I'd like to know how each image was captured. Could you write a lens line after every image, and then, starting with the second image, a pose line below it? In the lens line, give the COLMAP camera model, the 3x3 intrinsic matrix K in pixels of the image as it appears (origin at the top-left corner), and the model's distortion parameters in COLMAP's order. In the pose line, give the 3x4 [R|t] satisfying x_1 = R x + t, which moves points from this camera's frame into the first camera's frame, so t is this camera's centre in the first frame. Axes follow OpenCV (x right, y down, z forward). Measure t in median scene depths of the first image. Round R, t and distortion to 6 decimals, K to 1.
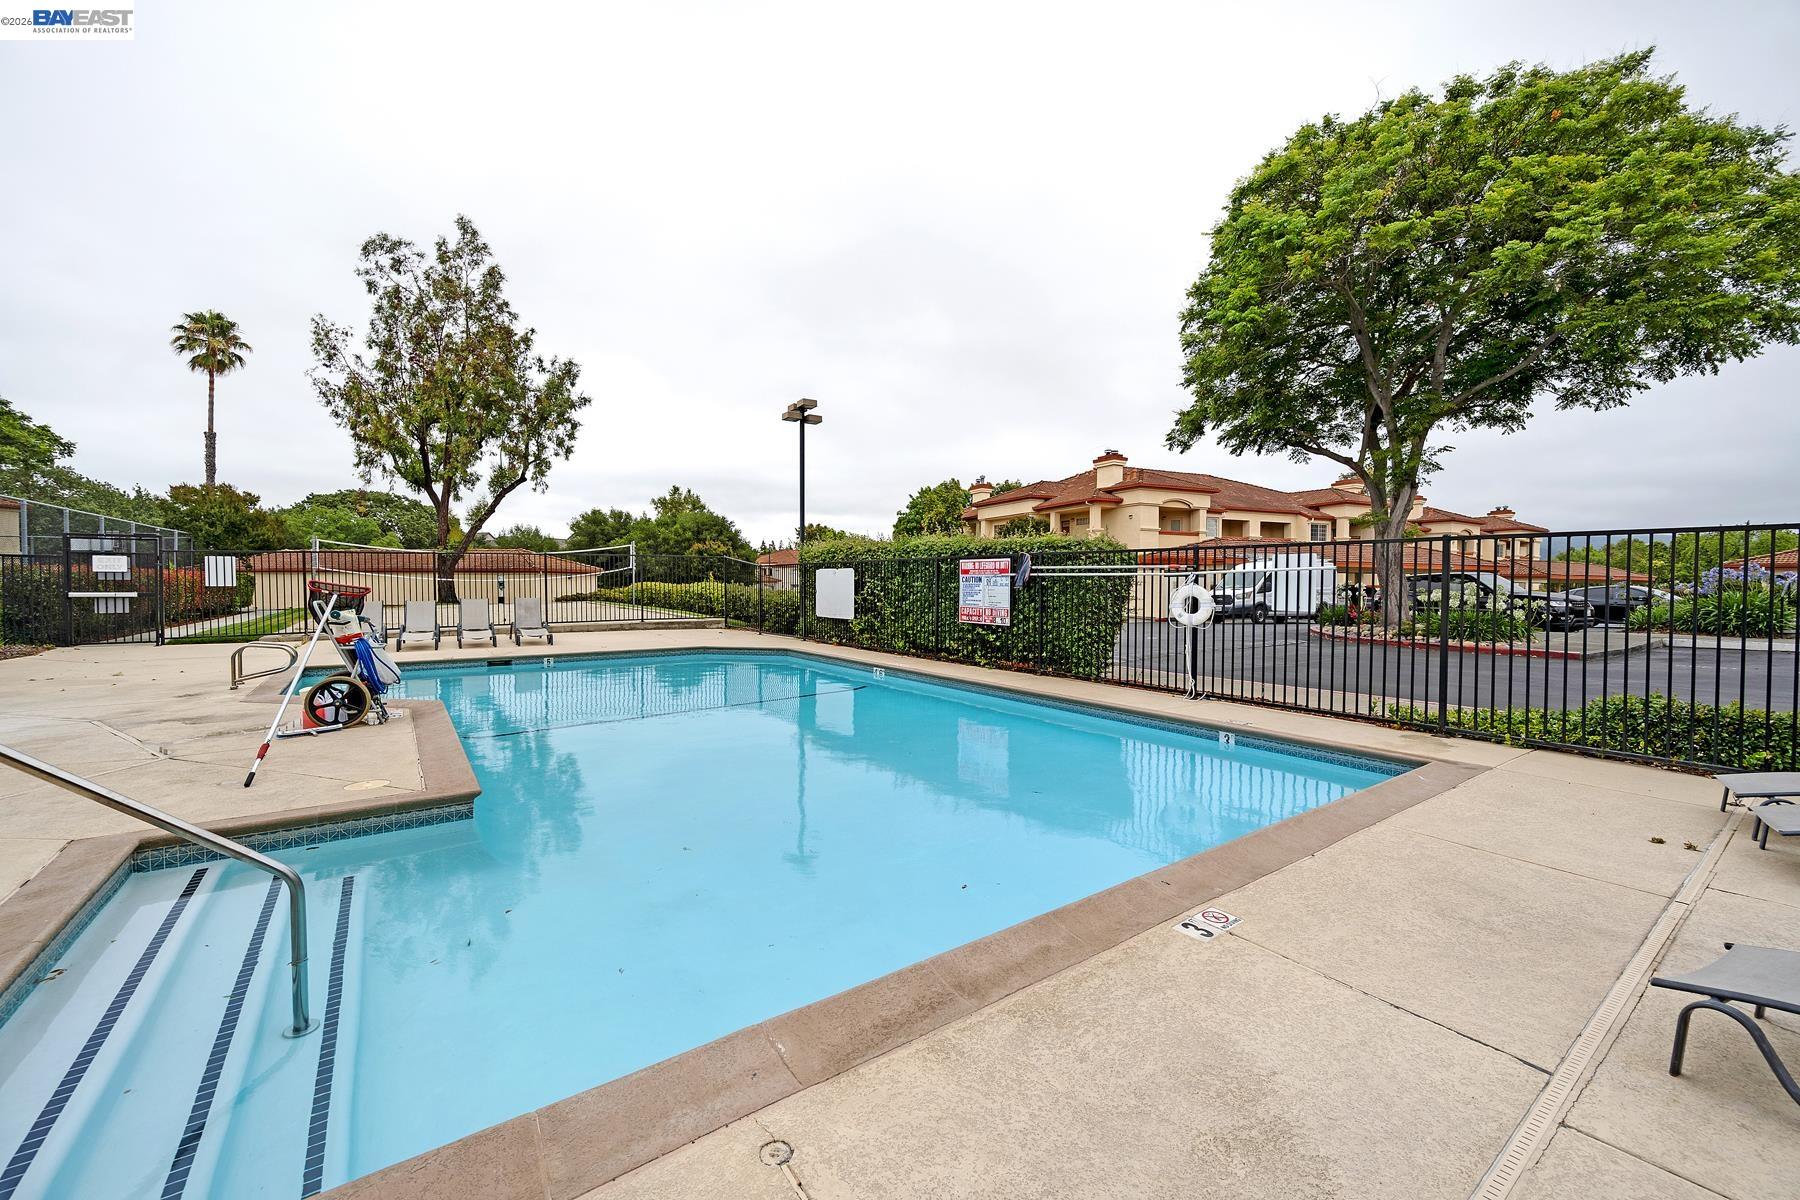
lens RADIAL K [[712.0, 0, 895.5], [0, 712.0, 597.5], [0, 0, 1]] dist [-0.003391, -0.000349]
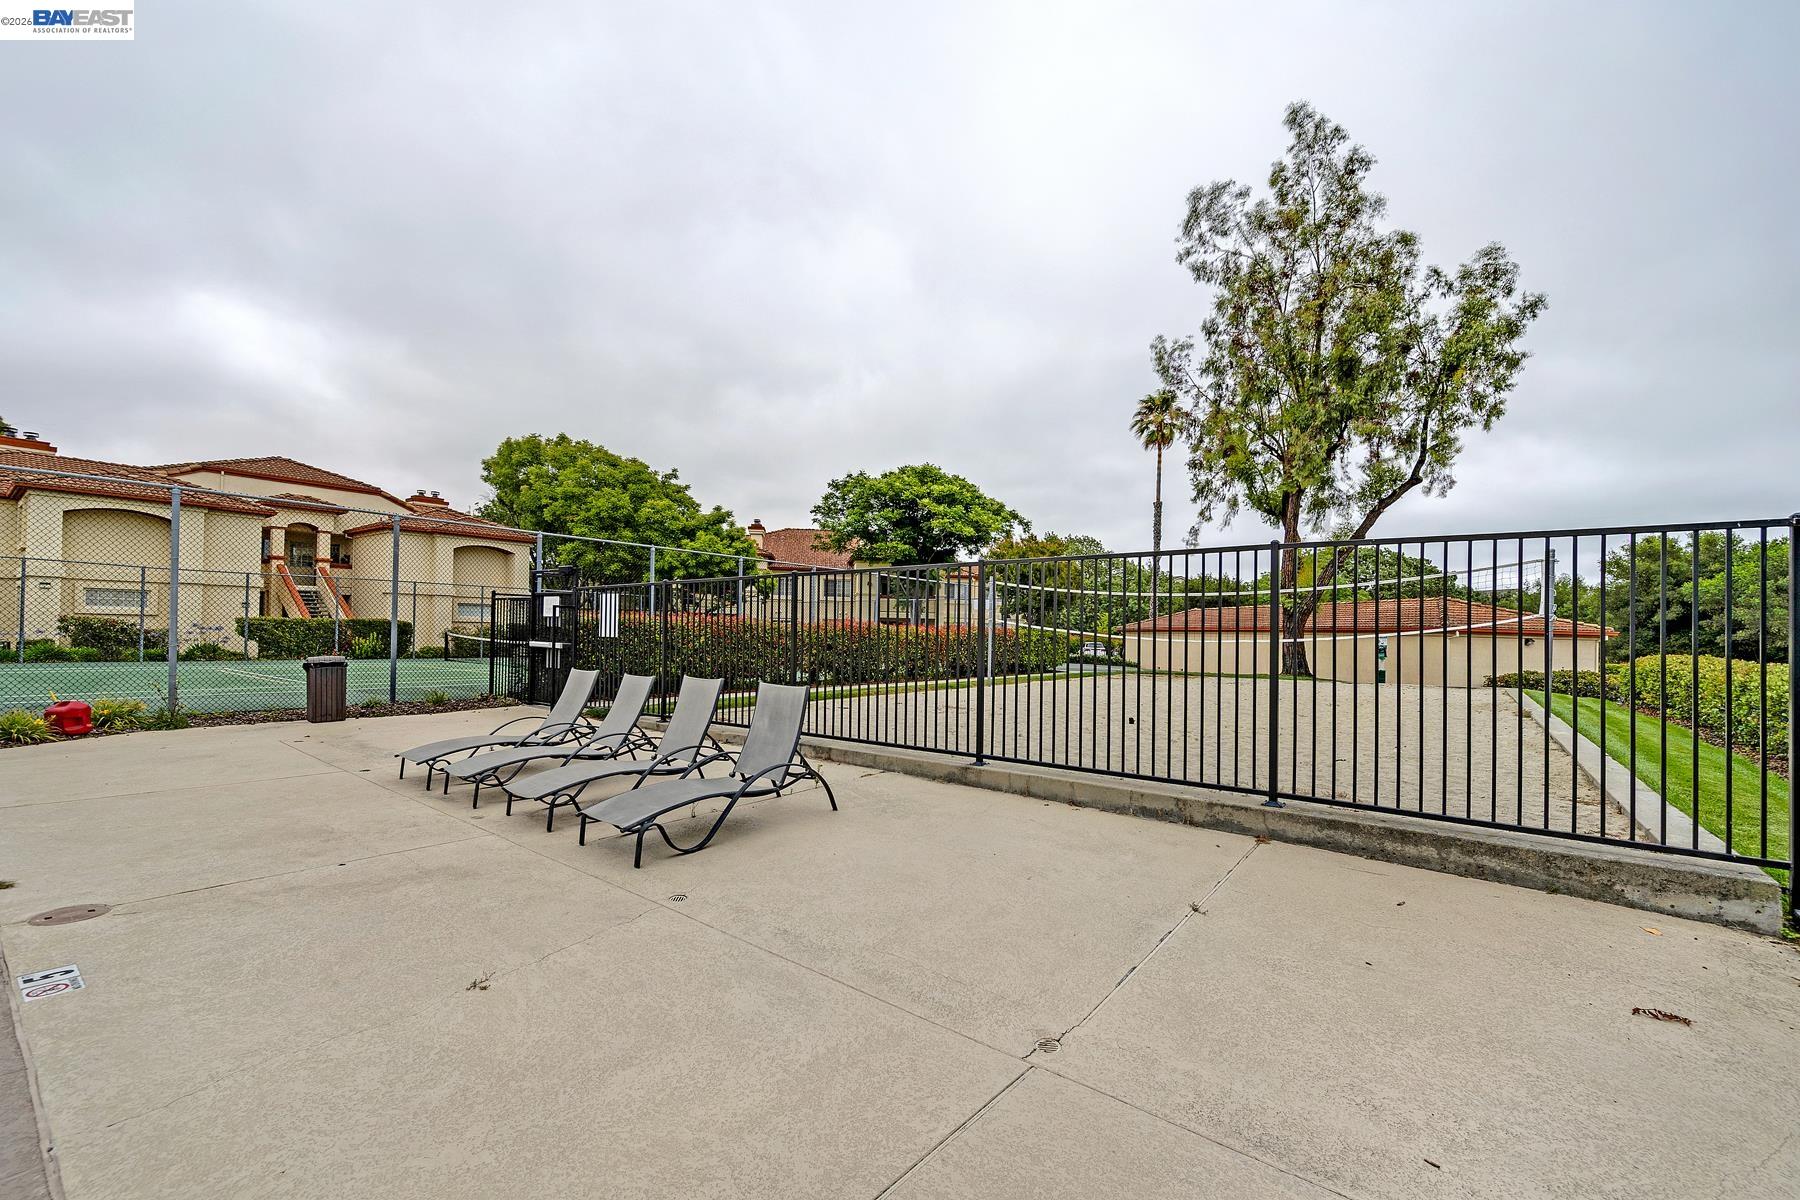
lens RADIAL K [[712.0, 0, 895.5], [0, 712.0, 597.5], [0, 0, 1]] dist [-0.003391, -0.000349]
pose [[0.302123, -0.036402, -0.952574, -0.089908], [-0.053025, 0.997082, -0.054921, -0.012348], [0.951793, 0.067103, 0.299311, 0.420764]]
